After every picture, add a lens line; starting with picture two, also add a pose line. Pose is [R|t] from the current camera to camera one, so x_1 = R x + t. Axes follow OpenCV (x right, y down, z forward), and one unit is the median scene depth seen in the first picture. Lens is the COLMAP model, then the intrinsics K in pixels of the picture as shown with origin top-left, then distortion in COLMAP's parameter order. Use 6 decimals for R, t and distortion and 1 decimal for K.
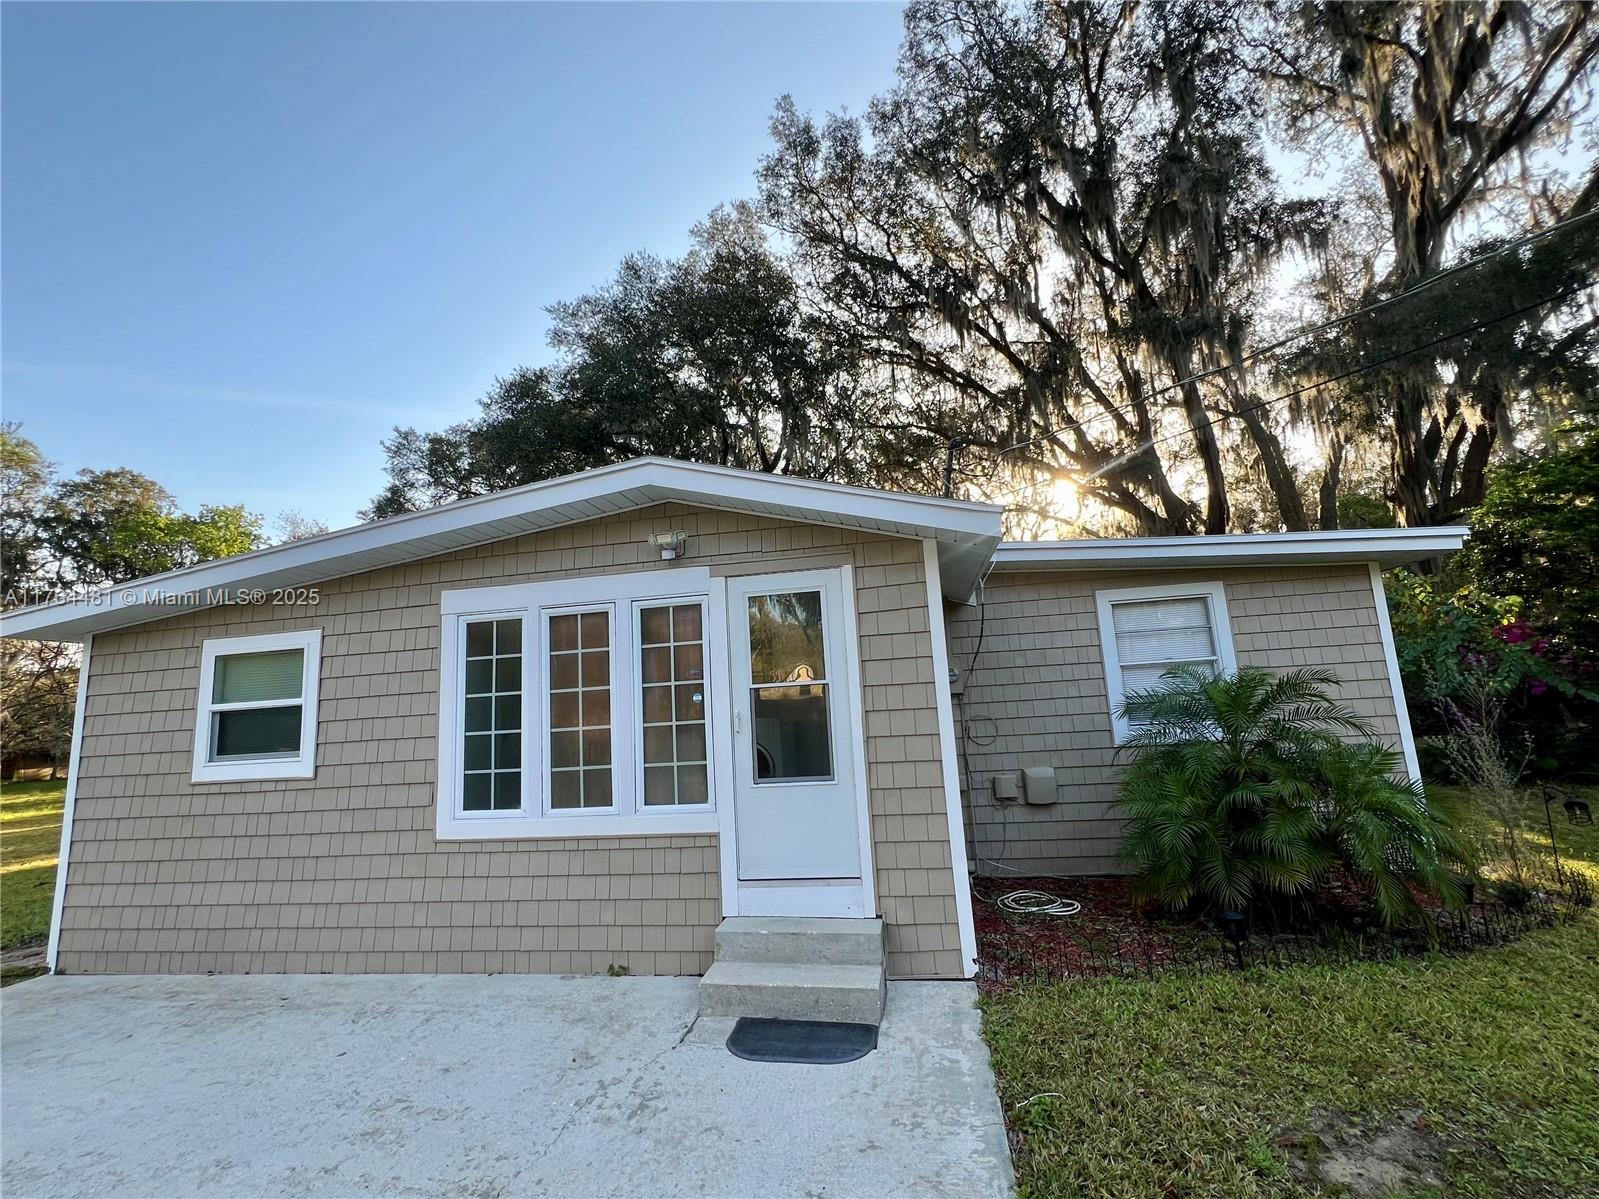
lens RADIAL K [[642.2, 0, 813.1], [0, 642.2, 606.4], [0, 0, 1]] dist [-0.001244, 0.000511]
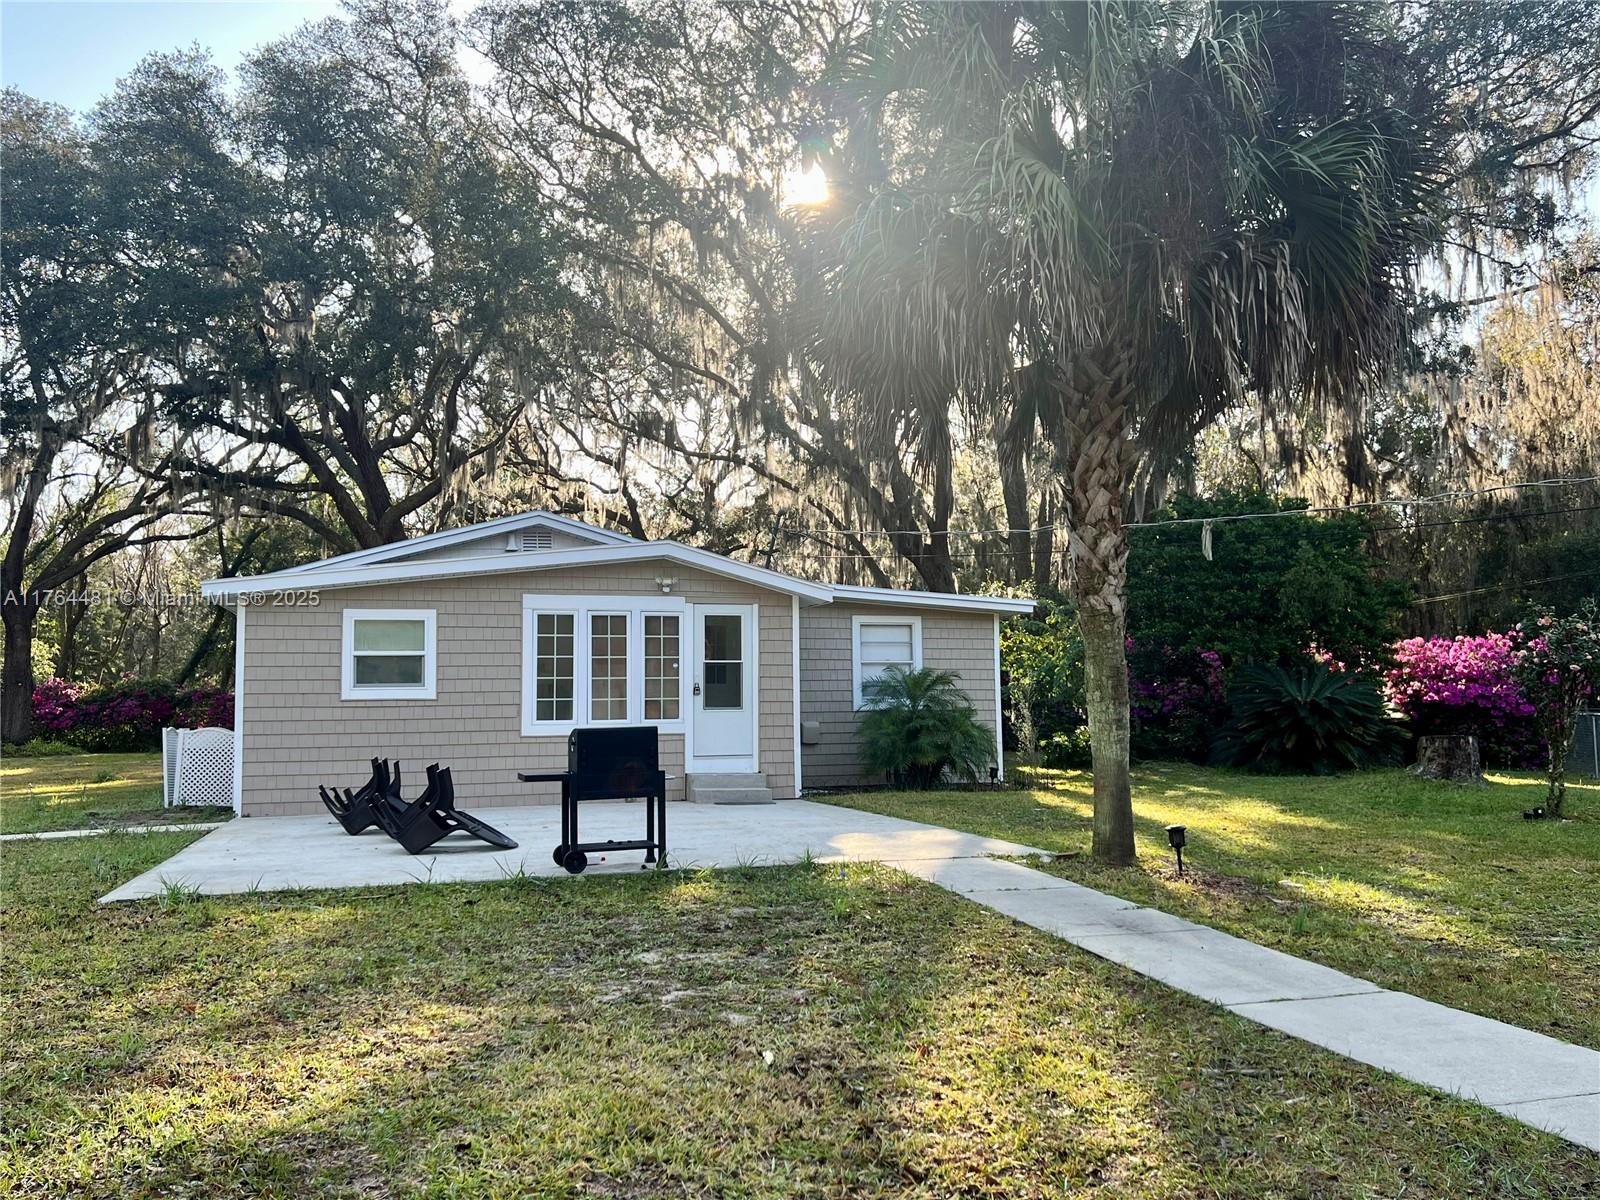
lens RADIAL K [[1362.7, 0, 801.6], [0, 1362.7, 611.5], [0, 0, 1]] dist [0.075314, -0.095129]
pose [[0.893811, 0.079625, 0.441317, -1.220789], [-0.108853, 0.993201, 0.041263, -0.167157], [-0.435031, -0.084920, 0.896402, -2.067908]]
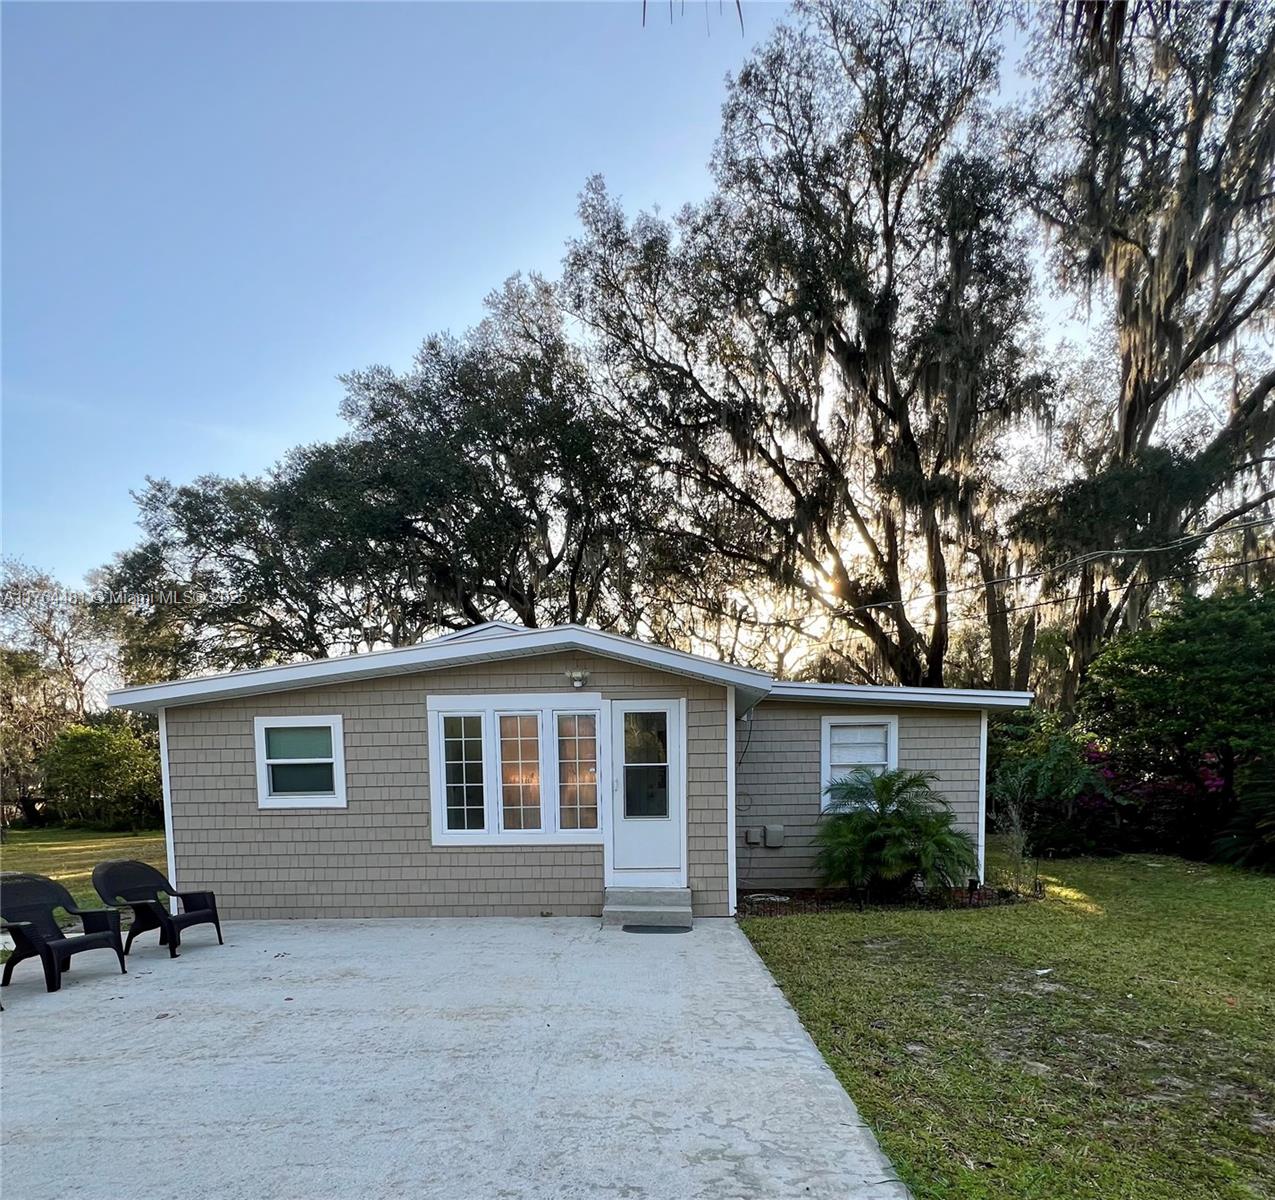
lens RADIAL K [[646.6, 0, 639.6], [0, 646.6, 844.8], [0, 0, 1]] dist [-0.003540, -0.001626]
pose [[0.990617, 0.034520, 0.132233, -0.205639], [-0.063518, 0.973014, 0.221833, -0.042416], [-0.121007, -0.228150, 0.966077, -0.561695]]
